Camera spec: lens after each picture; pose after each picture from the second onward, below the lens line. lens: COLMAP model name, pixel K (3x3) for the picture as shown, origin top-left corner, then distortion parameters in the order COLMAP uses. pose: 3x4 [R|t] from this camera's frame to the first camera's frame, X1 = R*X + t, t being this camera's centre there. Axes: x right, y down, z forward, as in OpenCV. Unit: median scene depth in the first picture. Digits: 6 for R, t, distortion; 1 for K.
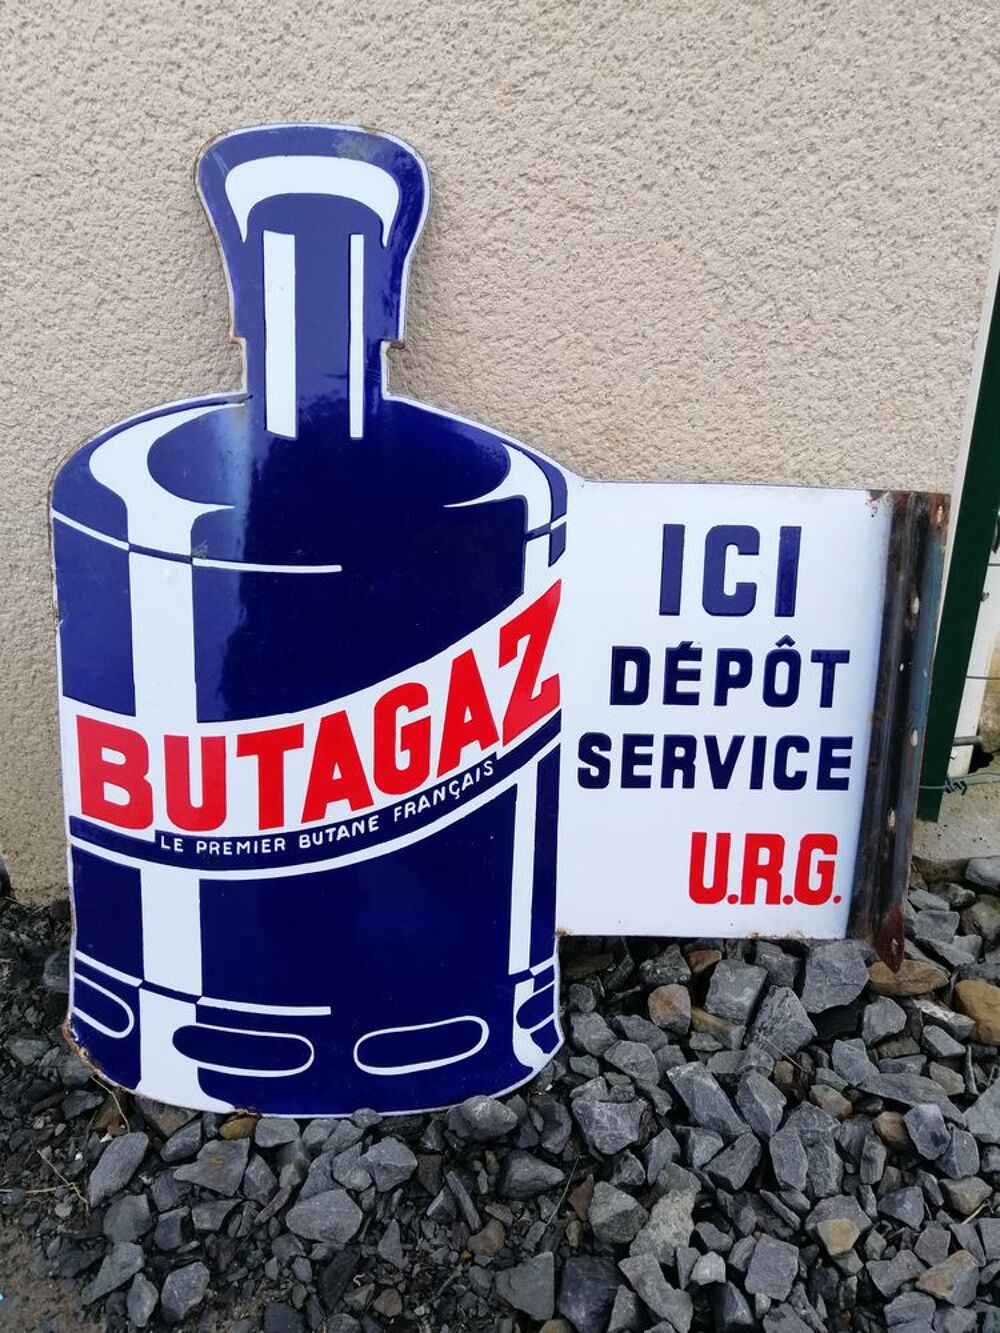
lens RADIAL K [[1057.4, 0, 488.7], [0, 1057.4, 661.0], [0, 0, 1]] dist [-0.038225, 0.077134]
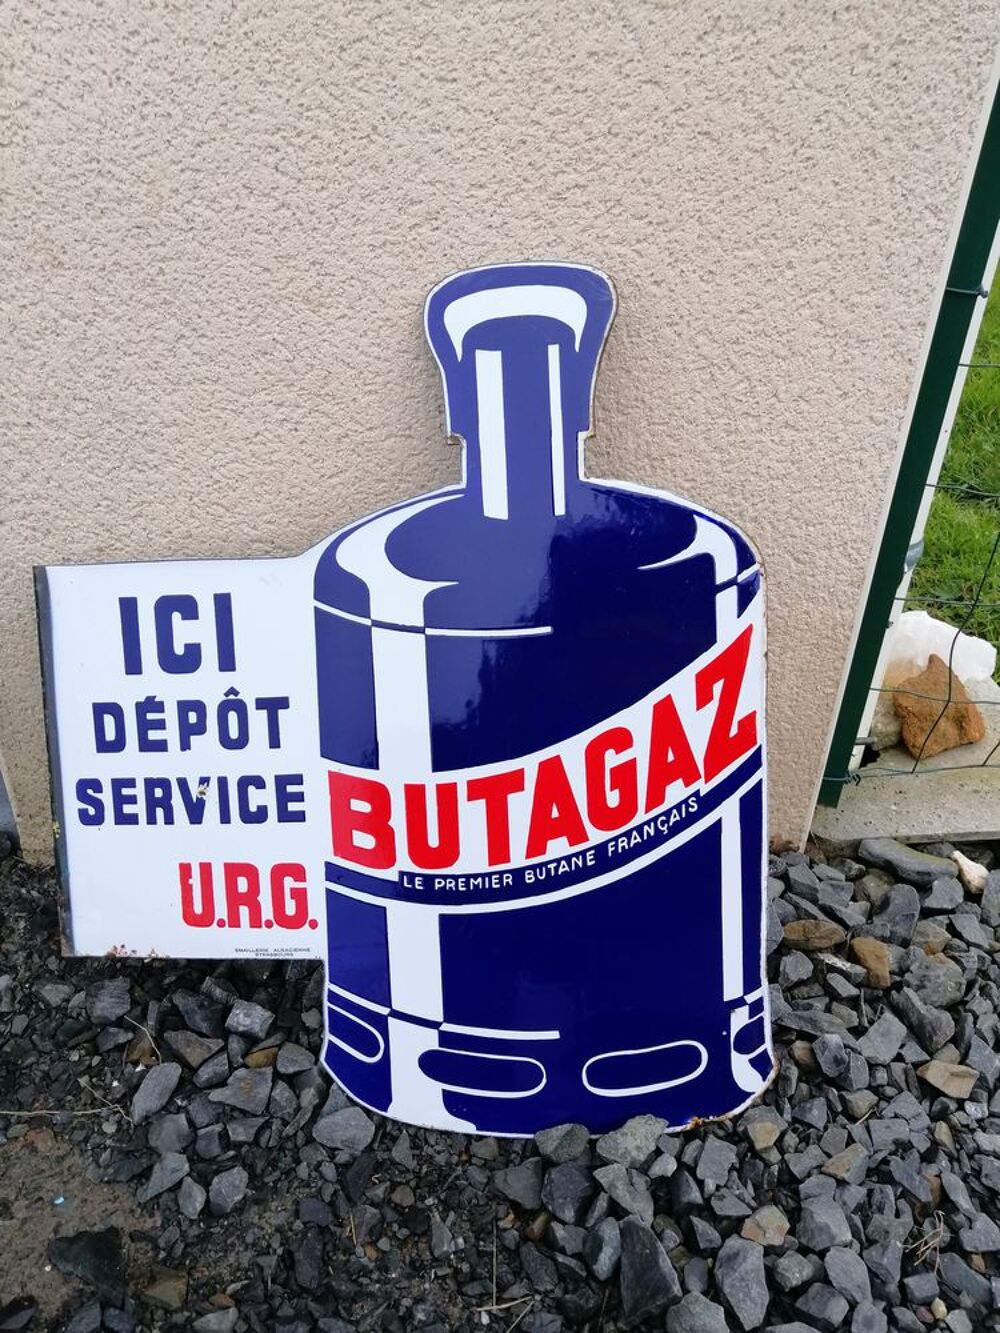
lens RADIAL K [[1055.6, 0, 488.2], [0, 1055.6, 658.6], [0, 0, 1]] dist [-0.036681, 0.076264]
pose [[0.991444, 0.040872, 0.123966, -0.169144], [-0.043613, 0.998859, 0.019477, -0.031034], [-0.123028, -0.024717, 0.992095, -0.184066]]
